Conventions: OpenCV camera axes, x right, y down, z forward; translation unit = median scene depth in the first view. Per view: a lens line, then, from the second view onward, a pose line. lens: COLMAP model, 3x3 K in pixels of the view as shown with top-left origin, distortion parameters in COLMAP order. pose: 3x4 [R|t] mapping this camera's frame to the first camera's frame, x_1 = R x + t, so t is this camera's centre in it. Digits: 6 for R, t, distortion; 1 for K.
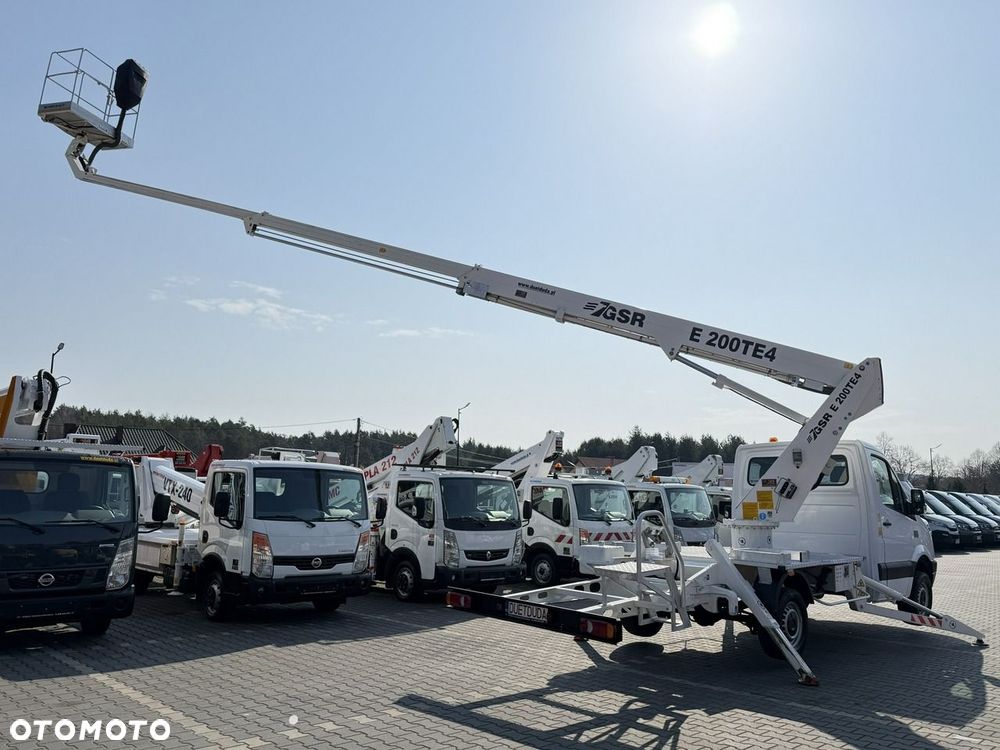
lens RADIAL K [[769.6, 0, 498.6], [0, 769.6, 379.3], [0, 0, 1]] dist [0.148247, -0.246652]
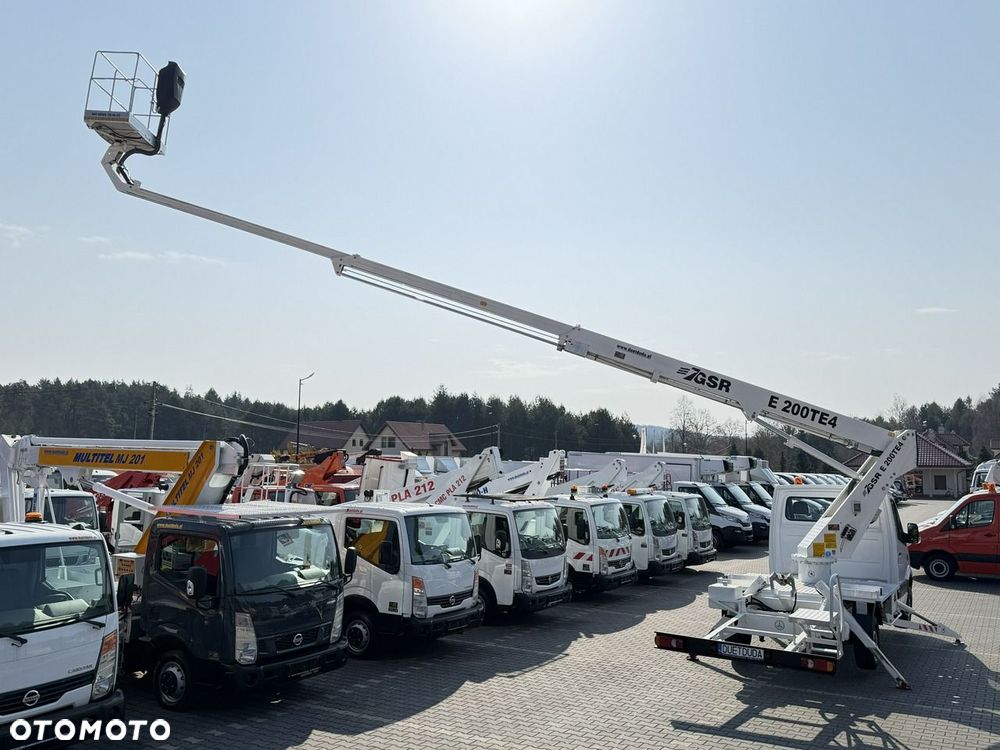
lens RADIAL K [[881.9, 0, 500.0], [0, 881.9, 375.0], [0, 0, 1]] dist [0.185718, -0.384409]
pose [[0.962931, 0.024027, 0.268676, -0.487257], [-0.040199, 0.997685, 0.054852, -0.146344], [-0.266736, -0.063619, 0.961667, -0.198515]]
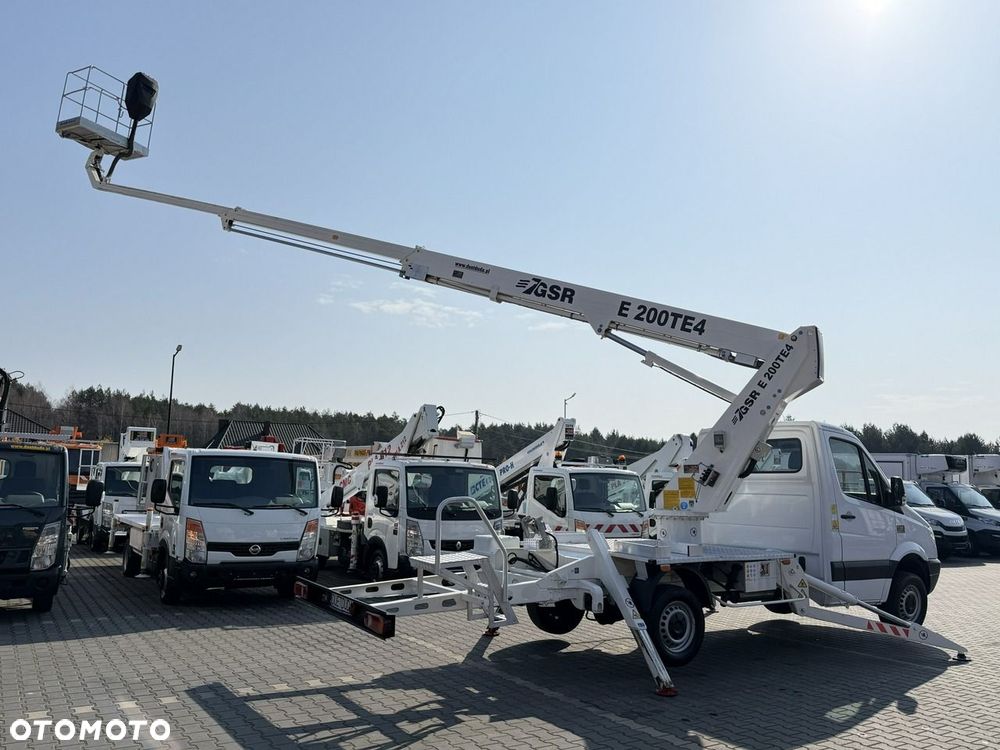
lens RADIAL K [[769.6, 0, 498.6], [0, 769.6, 379.3], [0, 0, 1]] dist [0.148247, -0.246652]
pose [[0.980460, -0.023517, -0.195308, 0.264432], [0.025453, 0.999649, 0.007410, 0.014153], [0.195065, -0.012236, 0.980714, 0.066083]]
